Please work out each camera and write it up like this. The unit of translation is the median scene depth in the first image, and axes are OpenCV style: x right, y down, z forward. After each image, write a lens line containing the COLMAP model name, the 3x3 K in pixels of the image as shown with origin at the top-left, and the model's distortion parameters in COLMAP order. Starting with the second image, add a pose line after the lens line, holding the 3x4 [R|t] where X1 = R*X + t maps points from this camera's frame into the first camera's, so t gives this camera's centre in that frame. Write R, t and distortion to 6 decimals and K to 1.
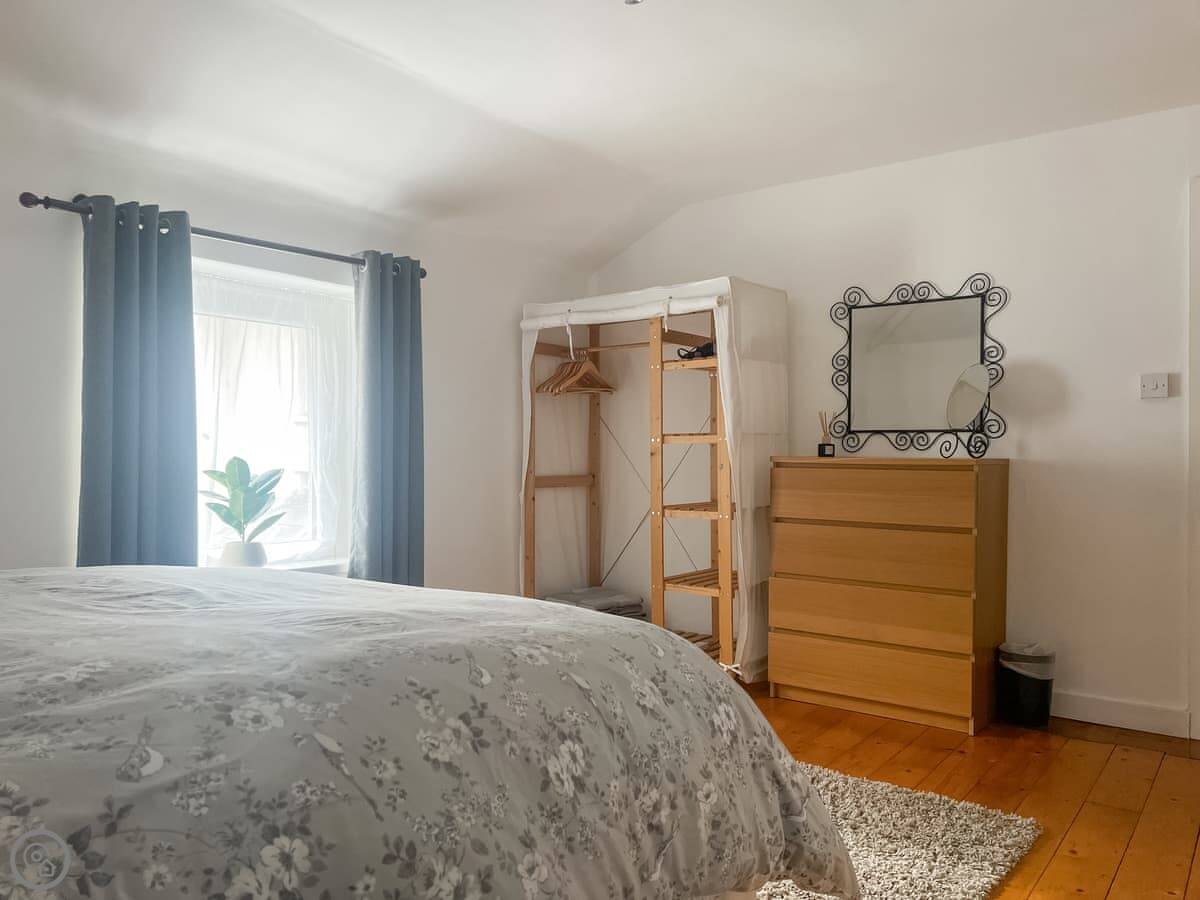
lens RADIAL K [[952.8, 0, 599.3], [0, 952.8, 447.5], [0, 0, 1]] dist [0.065489, -0.028119]
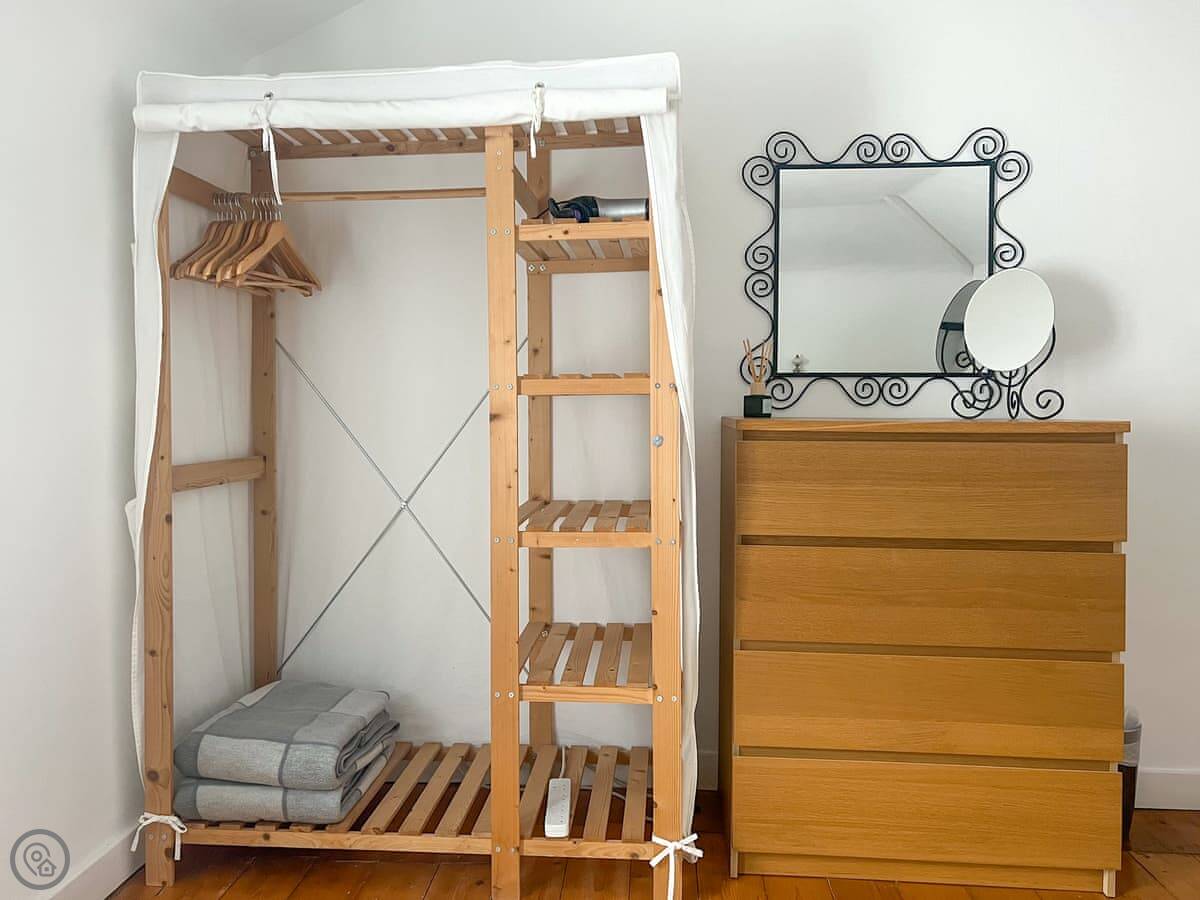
lens RADIAL K [[952.8, 0, 609.0], [0, 952.8, 412.2], [0, 0, 1]] dist [0.065489, -0.028119]
pose [[0.838071, -0.008077, 0.545501, -0.153426], [0.000238, 0.999896, 0.014440, -0.001984], [-0.545561, -0.011971, 0.837986, 0.561175]]
